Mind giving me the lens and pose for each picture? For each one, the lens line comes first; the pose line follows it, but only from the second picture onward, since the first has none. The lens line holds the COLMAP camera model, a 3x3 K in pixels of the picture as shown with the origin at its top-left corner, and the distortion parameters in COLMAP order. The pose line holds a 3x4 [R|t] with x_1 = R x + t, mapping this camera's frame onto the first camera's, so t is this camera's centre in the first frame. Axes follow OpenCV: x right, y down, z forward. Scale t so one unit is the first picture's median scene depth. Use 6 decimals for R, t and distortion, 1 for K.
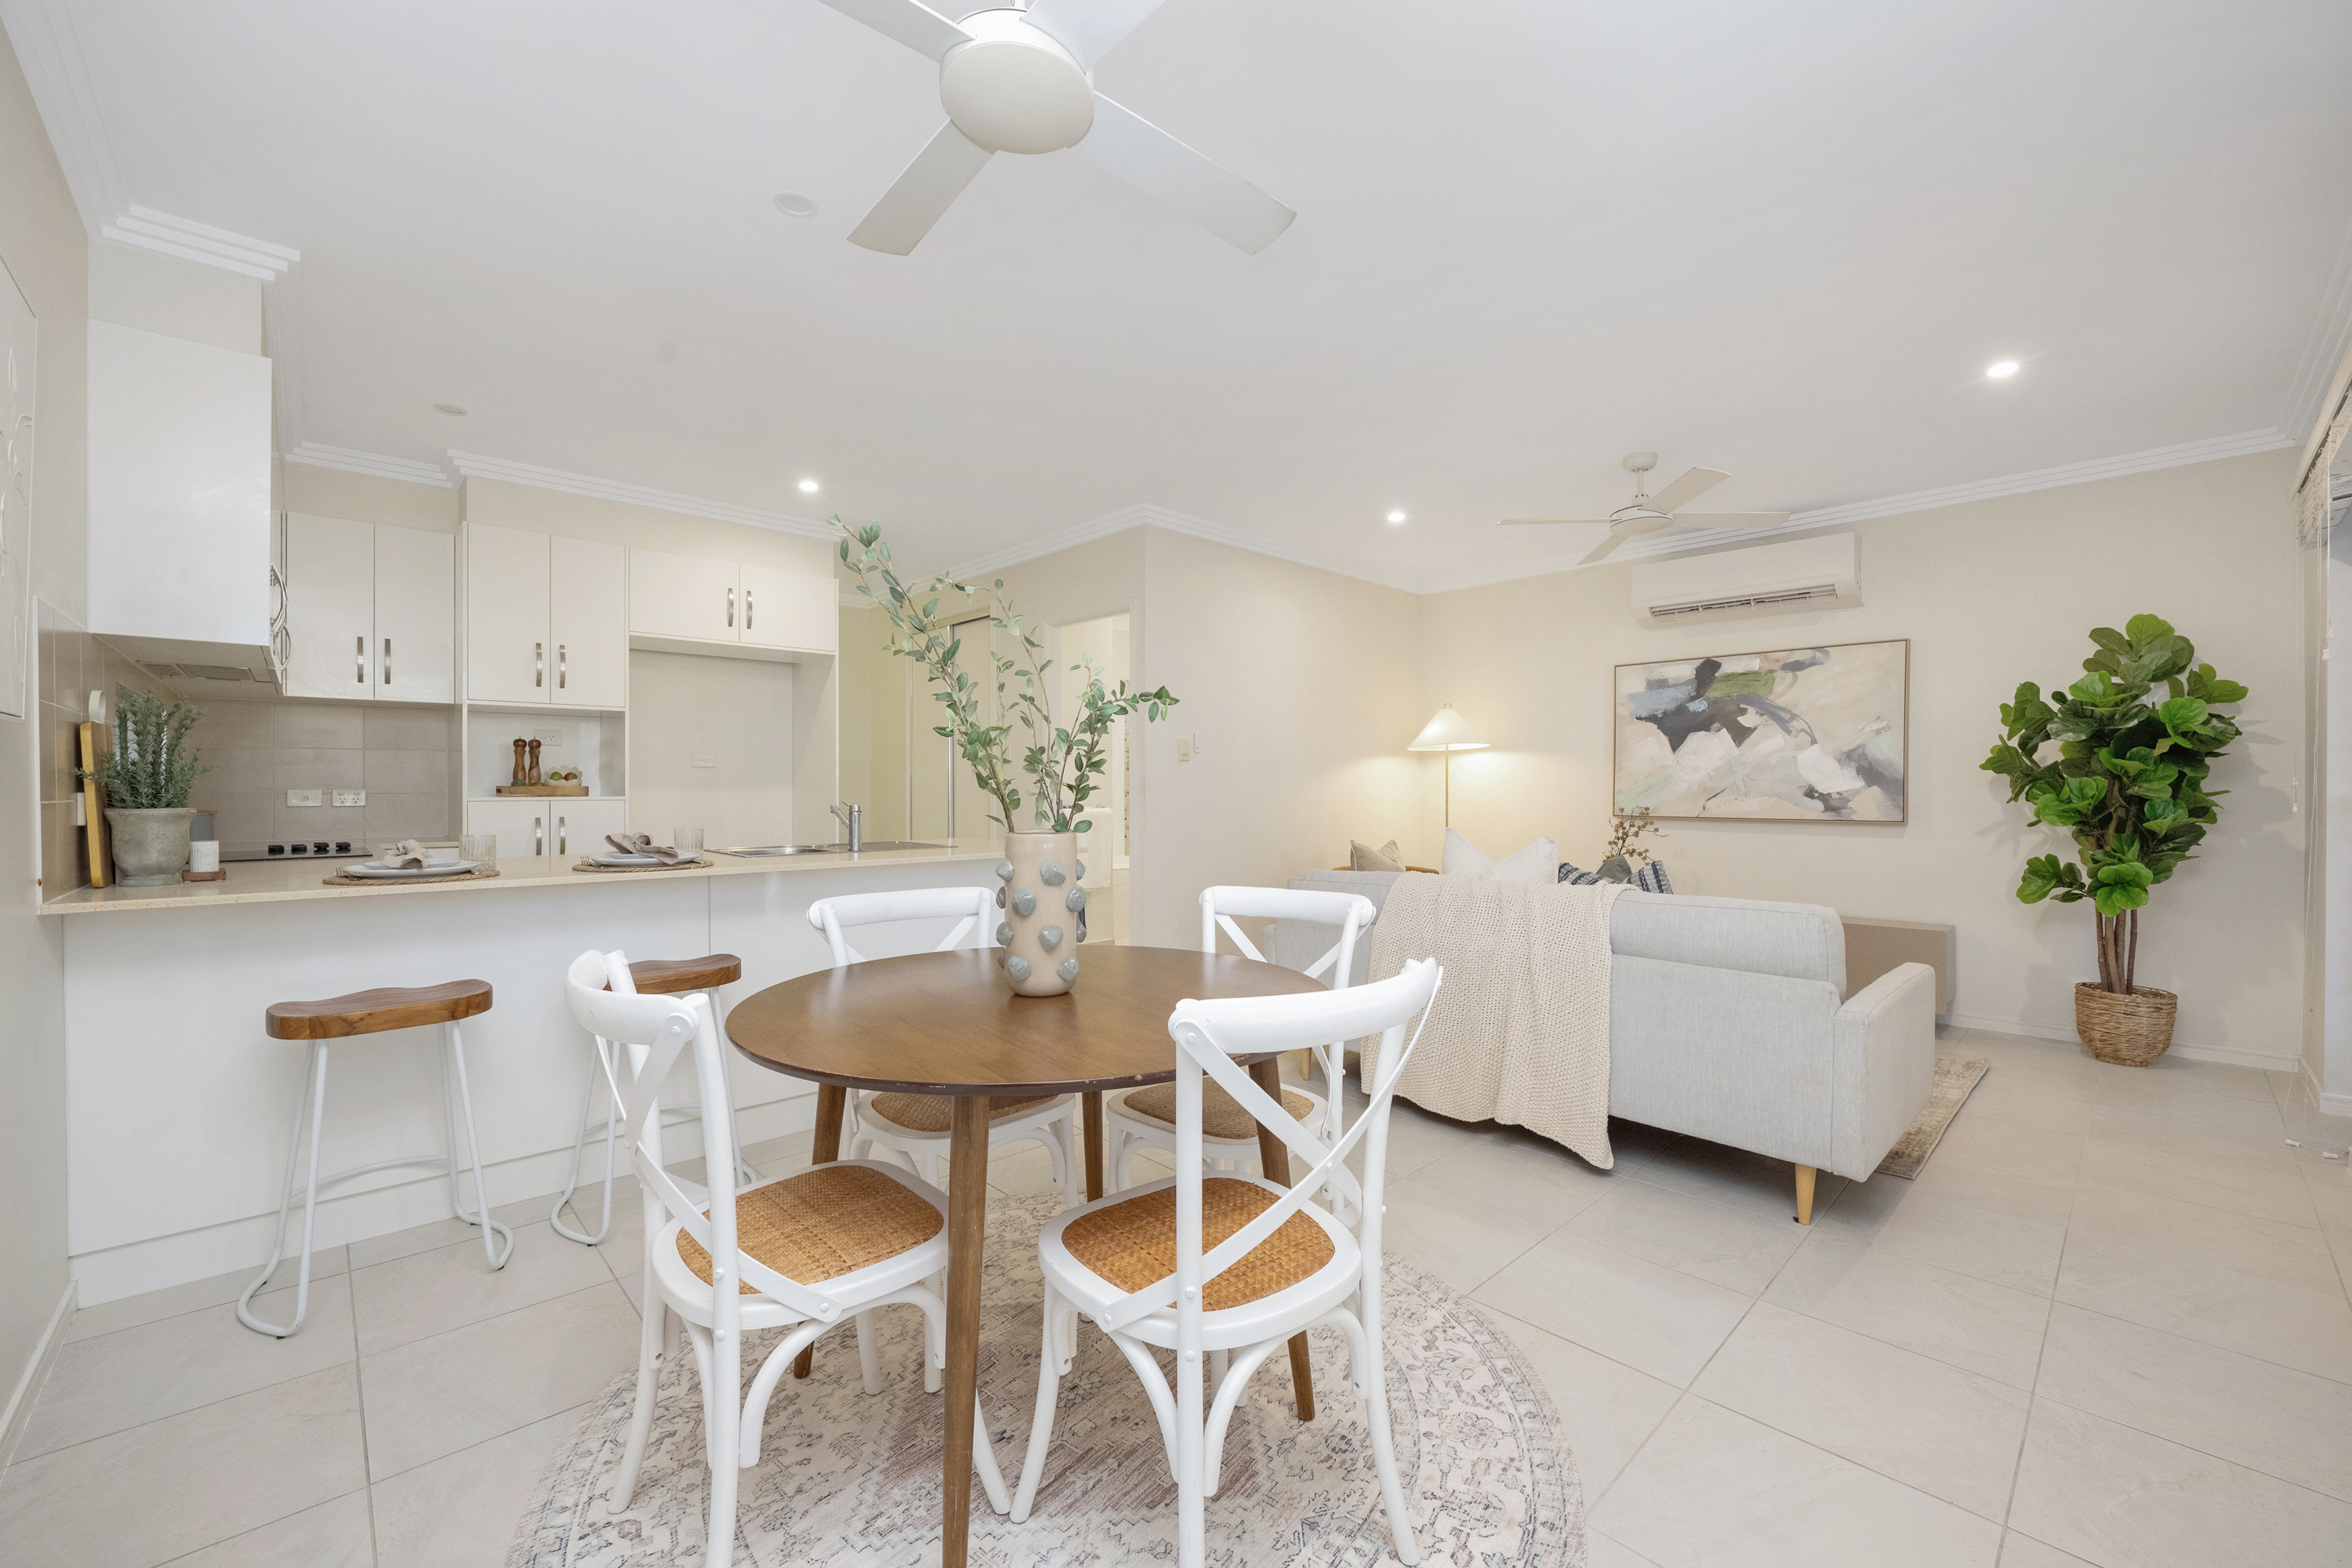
lens RADIAL K [[931.3, 0, 1170.2], [0, 931.3, 792.9], [0, 0, 1]] dist [-0.012491, -0.000061]
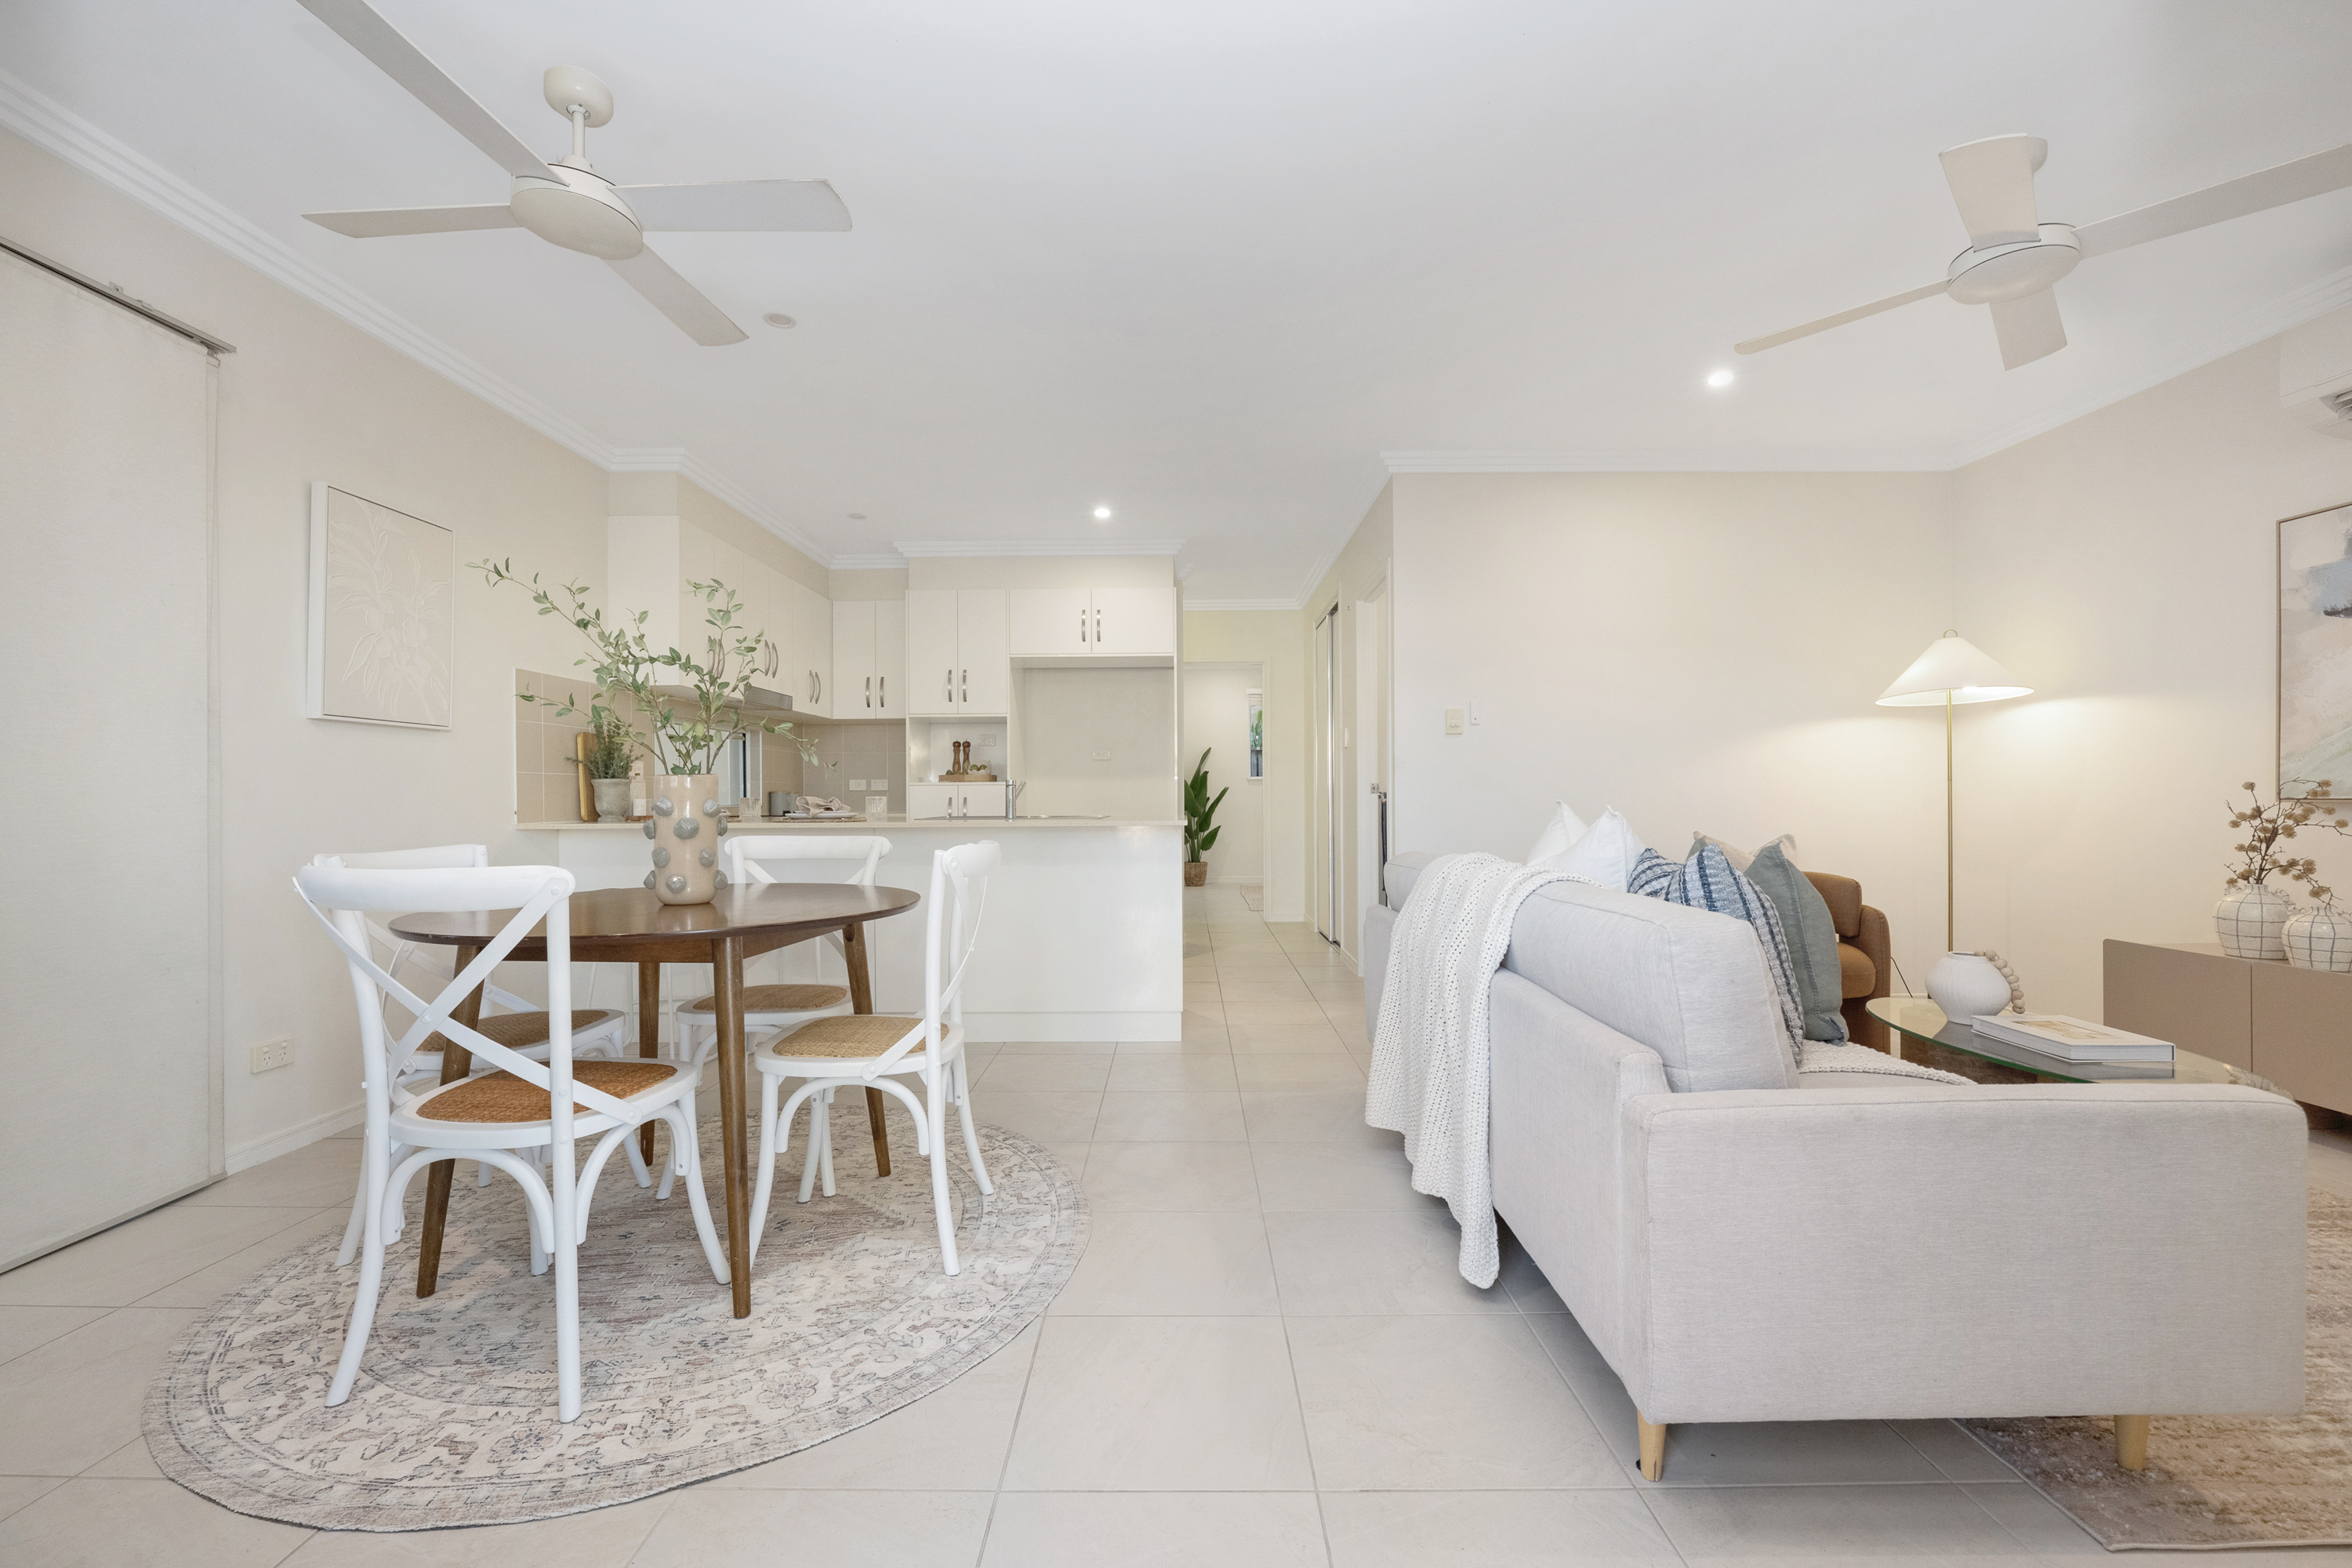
lens RADIAL K [[931.3, 0, 1170.2], [0, 931.3, 792.9], [0, 0, 1]] dist [-0.012491, -0.000061]
pose [[0.723852, -0.007469, -0.689915, 0.499080], [0.001656, 0.999957, -0.009089, 0.032702], [0.689953, 0.005437, 0.723833, 0.226745]]
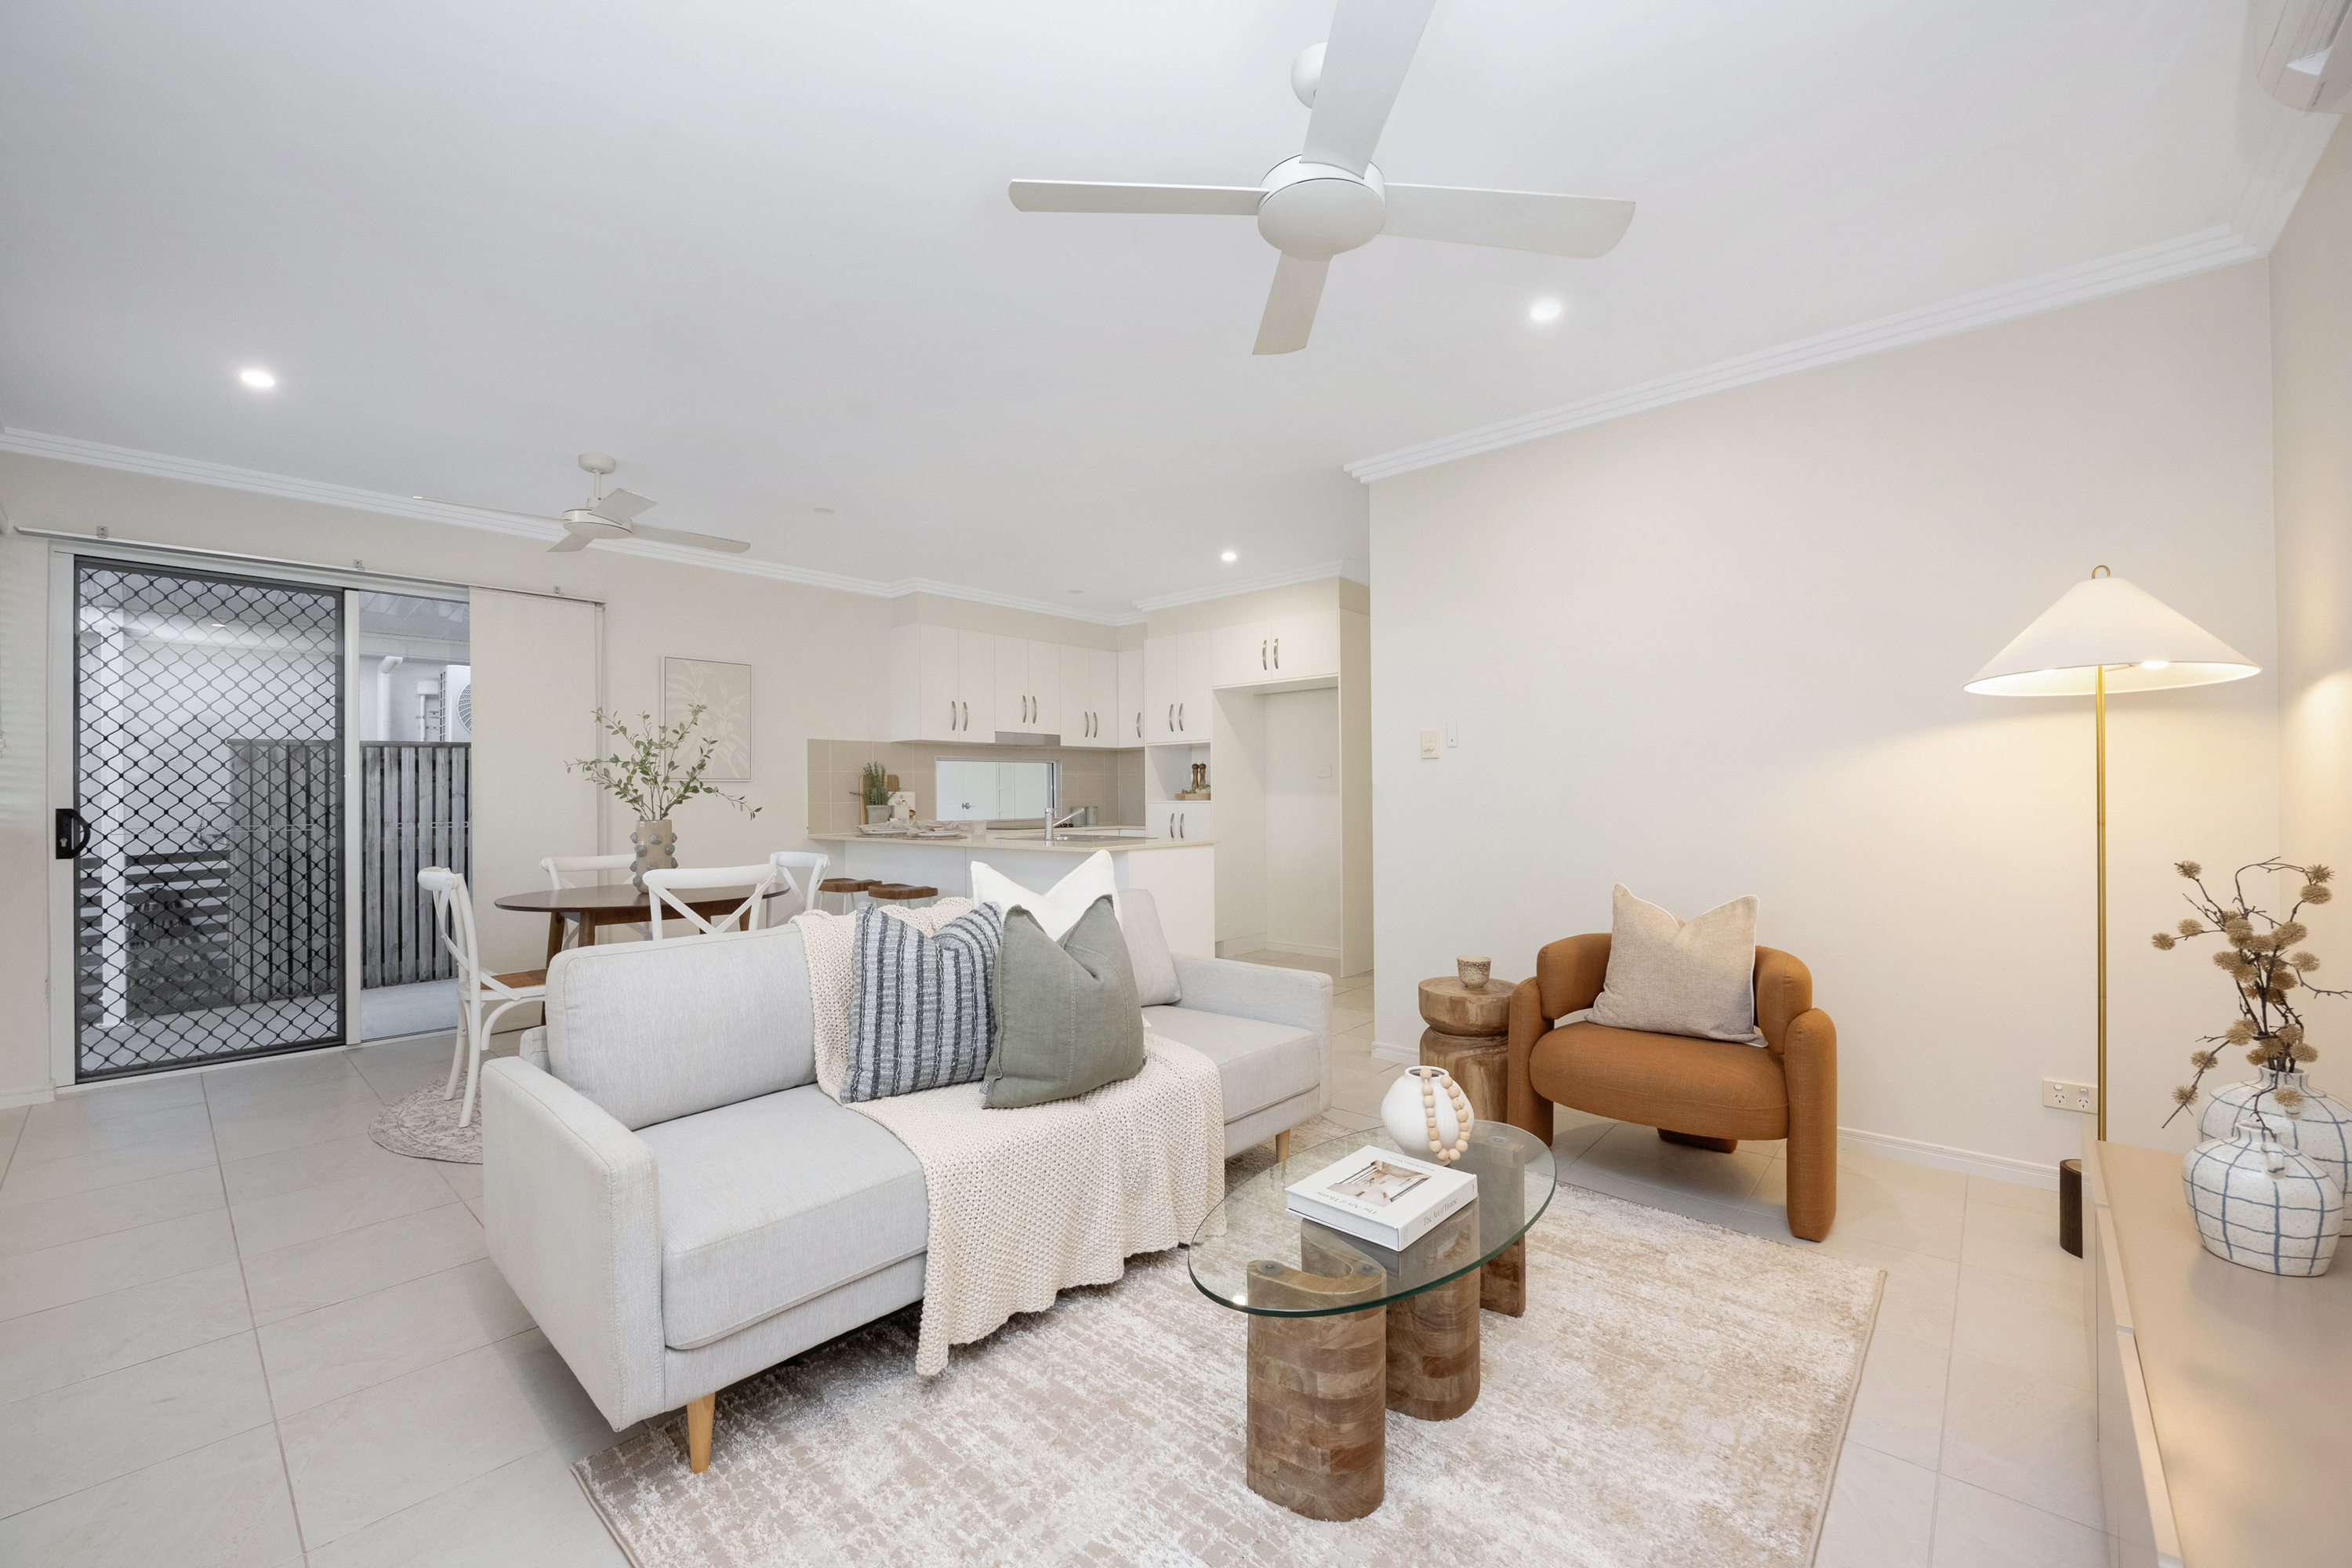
lens RADIAL K [[931.3, 0, 1170.2], [0, 931.3, 792.9], [0, 0, 1]] dist [-0.012491, -0.000061]
pose [[0.085679, -0.000886, -0.996322, 0.909941], [0.003883, 0.999992, -0.000555, -0.008005], [0.996315, -0.003822, 0.085682, 0.852999]]
